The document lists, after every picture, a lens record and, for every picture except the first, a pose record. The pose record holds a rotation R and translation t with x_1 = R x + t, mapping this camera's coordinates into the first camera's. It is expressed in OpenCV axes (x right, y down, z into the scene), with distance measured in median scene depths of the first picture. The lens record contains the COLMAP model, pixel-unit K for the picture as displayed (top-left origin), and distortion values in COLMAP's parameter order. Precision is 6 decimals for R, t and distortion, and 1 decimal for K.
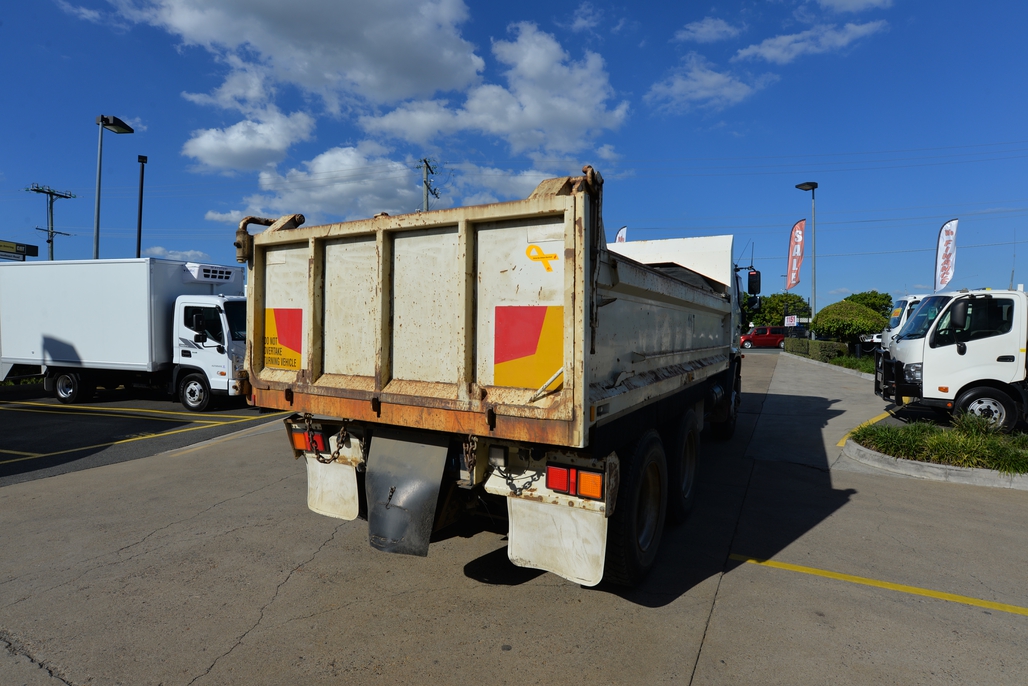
lens RADIAL K [[477.2, 0, 540.0], [0, 477.2, 345.3], [0, 0, 1]] dist [-0.054952, 0.013767]
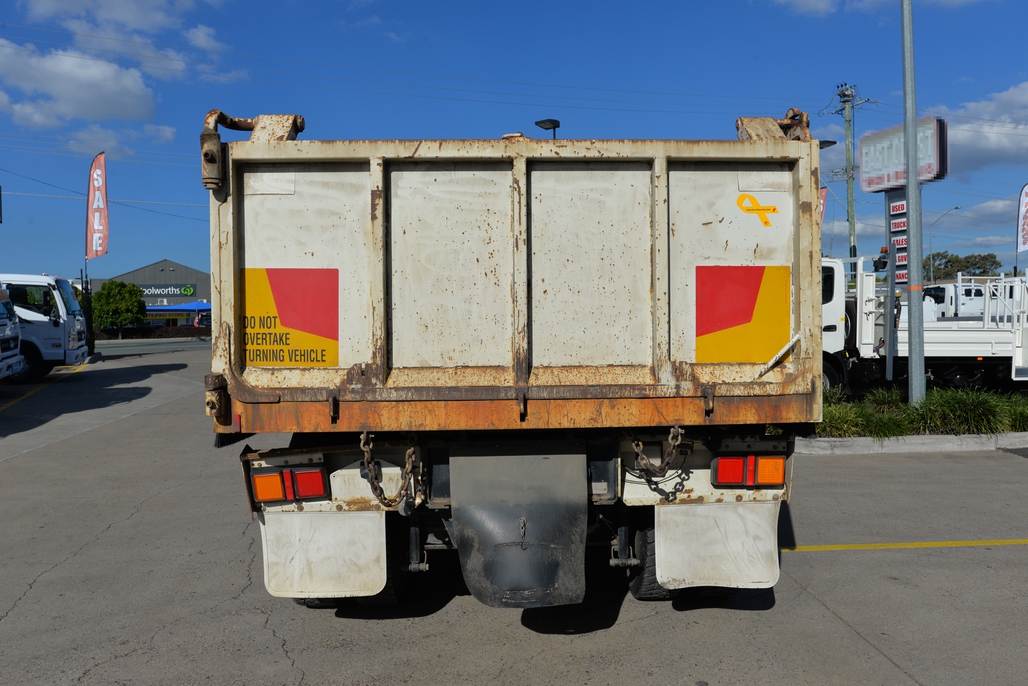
lens RADIAL K [[682.2, 0, 514.0], [0, 682.2, 343.0], [0, 0, 1]] dist [-0.038087, 0.002418]
pose [[0.888061, -0.043202, 0.457691, -0.818207], [0.036563, 0.999058, 0.023360, 0.010292], [-0.458269, -0.004010, 0.888804, 0.096204]]
